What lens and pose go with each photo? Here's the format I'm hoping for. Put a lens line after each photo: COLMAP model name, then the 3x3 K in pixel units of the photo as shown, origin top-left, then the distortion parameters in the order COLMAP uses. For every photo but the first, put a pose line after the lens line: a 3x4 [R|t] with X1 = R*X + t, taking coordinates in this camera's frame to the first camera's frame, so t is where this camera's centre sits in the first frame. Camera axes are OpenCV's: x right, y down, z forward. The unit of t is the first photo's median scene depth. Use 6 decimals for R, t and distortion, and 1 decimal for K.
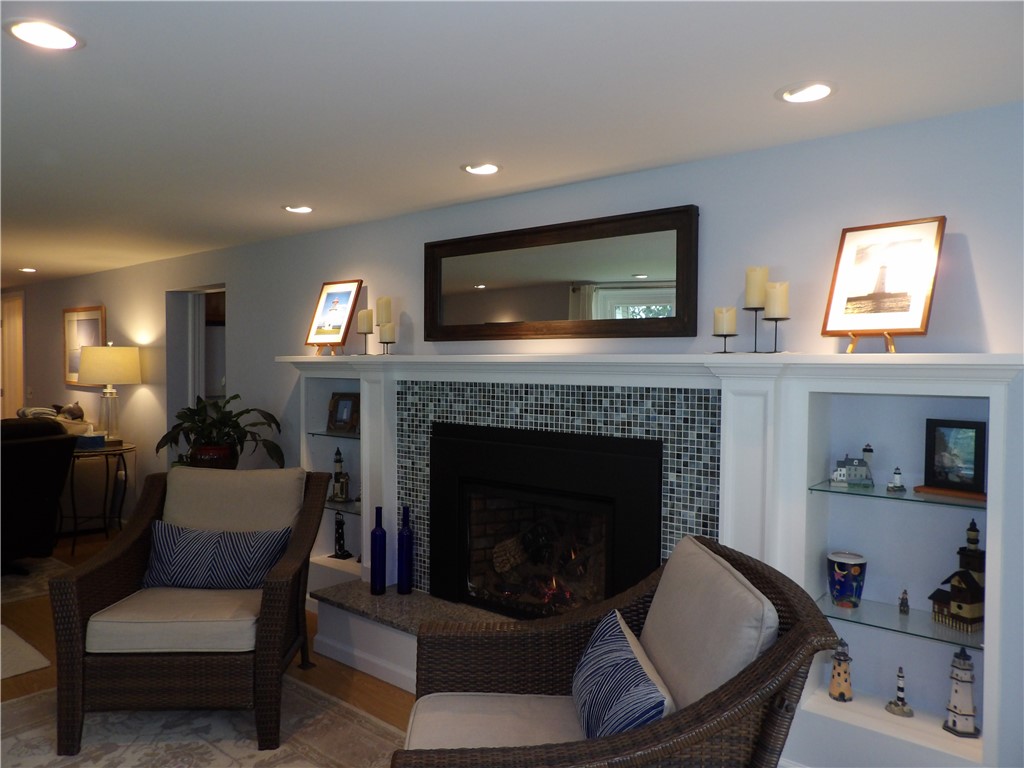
lens RADIAL K [[736.6, 0, 512.6], [0, 736.6, 382.7], [0, 0, 1]] dist [-0.030548, 0.043679]
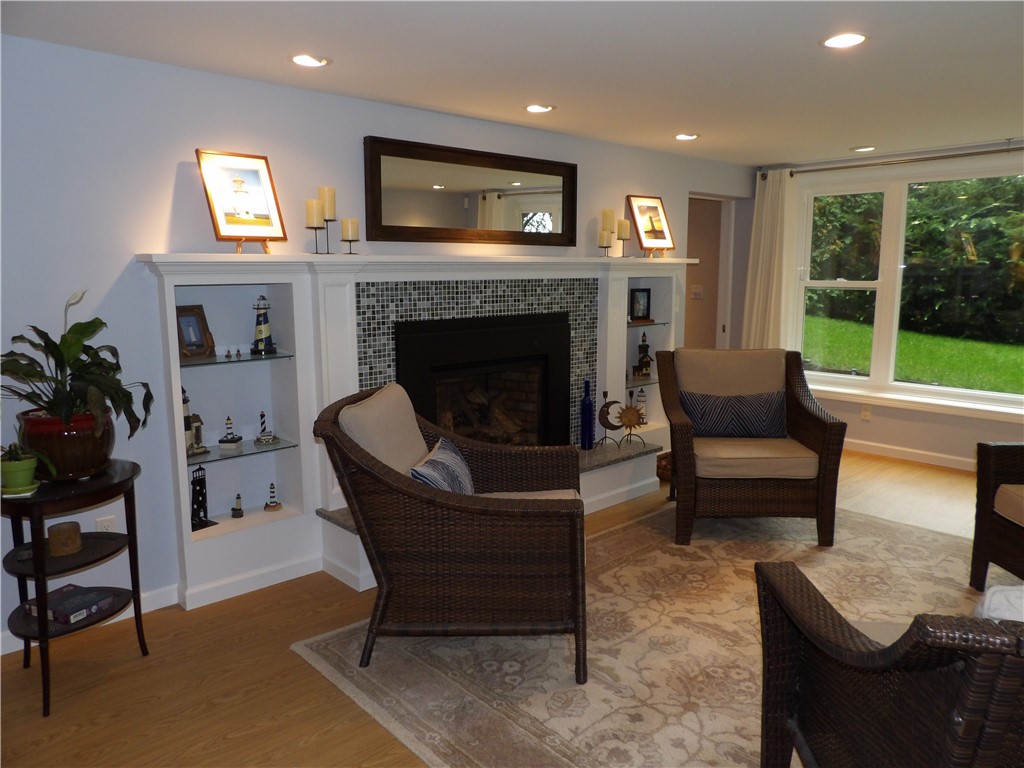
lens RADIAL K [[736.6, 0, 509.3], [0, 736.6, 386.0], [0, 0, 1]] dist [-0.030548, 0.043679]
pose [[0.131337, -0.164313, 0.977626, -1.209025], [0.028443, 0.986387, 0.161965, -0.021584], [-0.990930, 0.006535, 0.134222, 0.784029]]
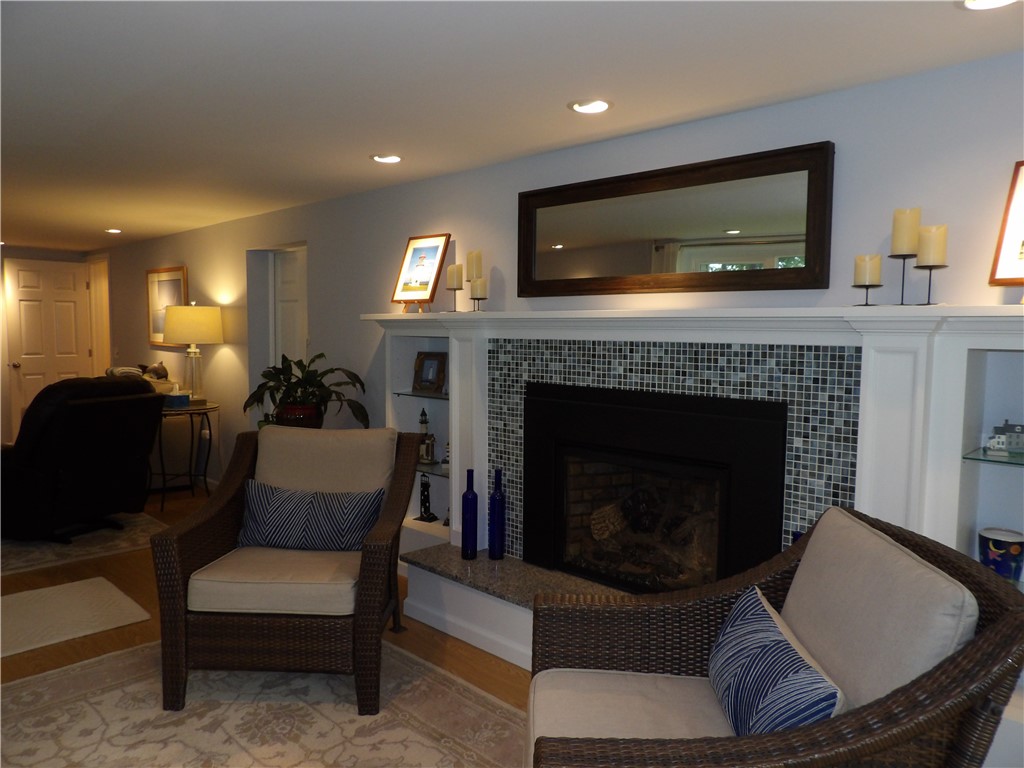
lens RADIAL K [[736.6, 0, 511.7], [0, 736.6, 381.5], [0, 0, 1]] dist [-0.030548, 0.043679]
pose [[0.996679, 0.008082, -0.081029, -0.055984], [-0.004409, 0.998959, 0.045414, 0.010551], [0.081311, -0.044906, 0.995677, 0.053132]]
